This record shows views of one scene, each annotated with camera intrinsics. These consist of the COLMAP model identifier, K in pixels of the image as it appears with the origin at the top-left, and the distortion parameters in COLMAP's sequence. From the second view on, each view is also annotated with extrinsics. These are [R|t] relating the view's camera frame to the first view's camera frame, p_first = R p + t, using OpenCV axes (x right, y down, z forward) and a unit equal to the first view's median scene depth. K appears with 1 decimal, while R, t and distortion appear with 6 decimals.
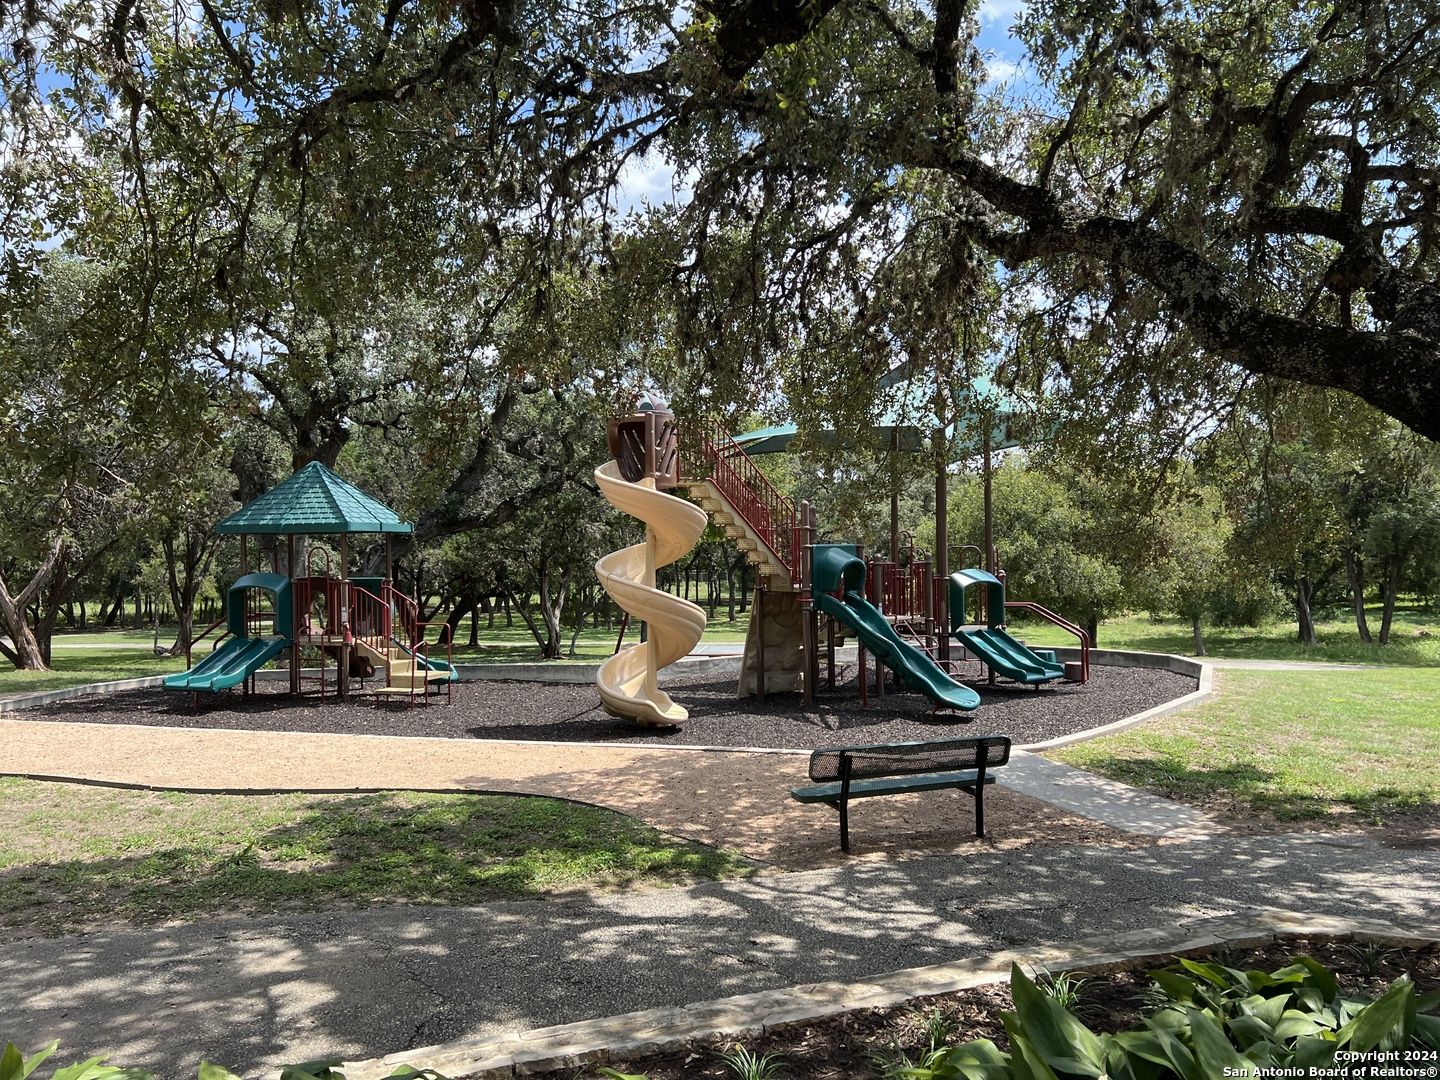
lens RADIAL K [[1084.7, 0, 725.2], [0, 1084.7, 530.1], [0, 0, 1]] dist [0.054790, -0.063059]
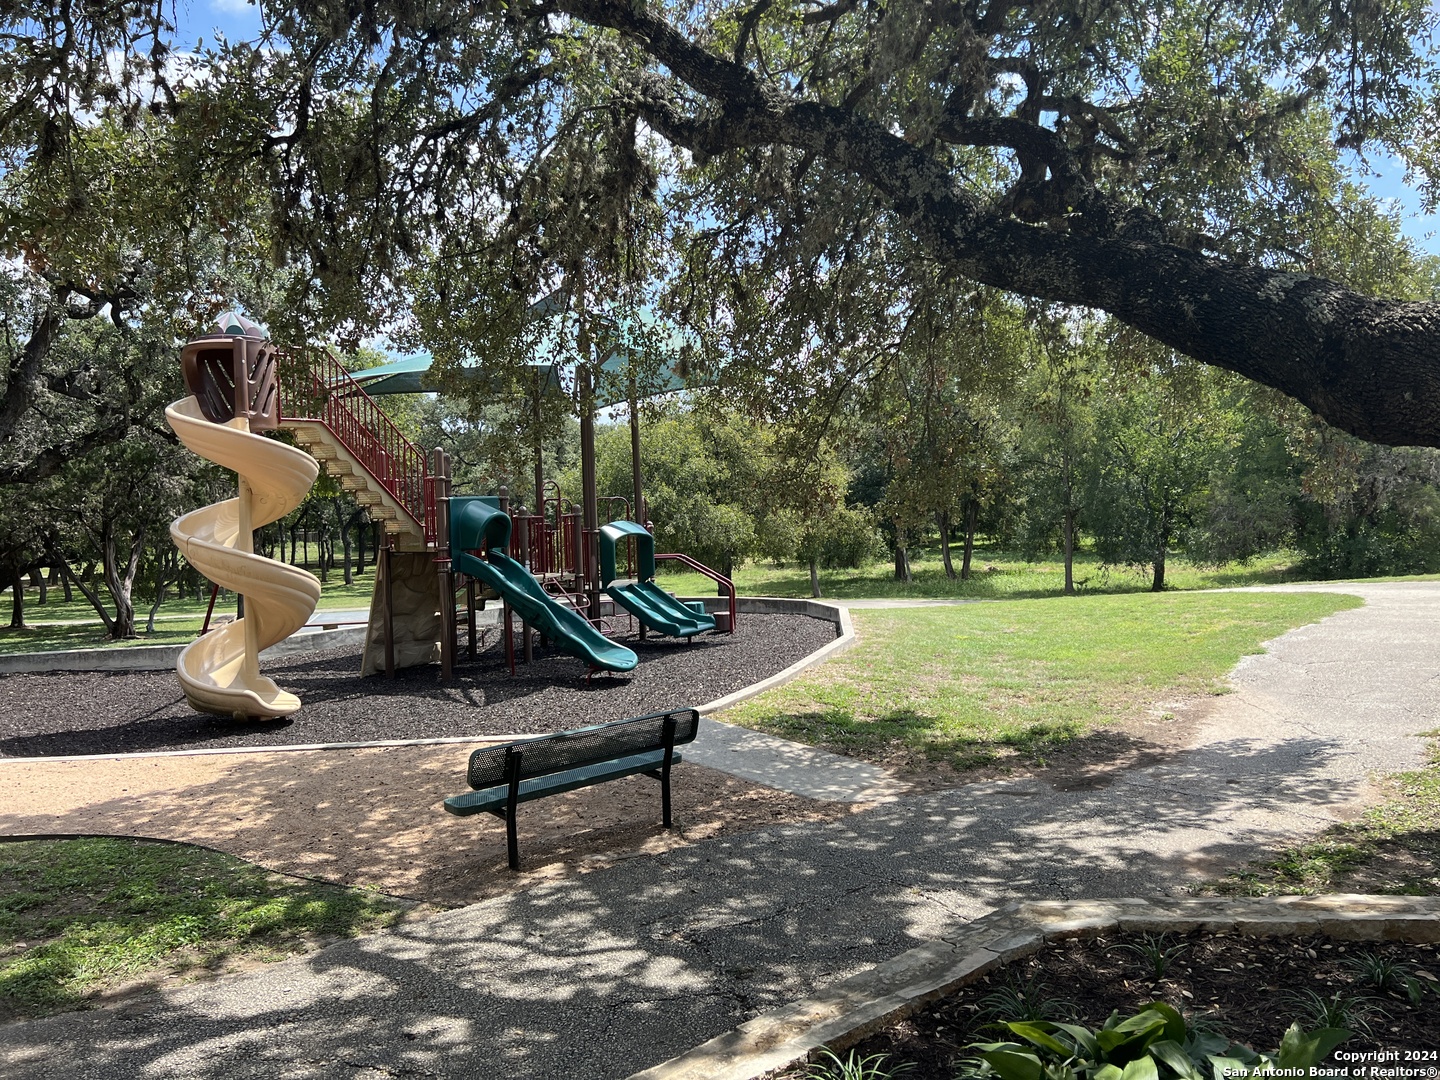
lens RADIAL K [[1084.7, 0, 725.2], [0, 1084.7, 530.1], [0, 0, 1]] dist [0.054790, -0.063059]
pose [[0.941891, -0.024929, 0.334992, -0.007430], [0.010618, 0.998954, 0.044484, 0.005178], [-0.335750, -0.038342, 0.941170, 0.153841]]
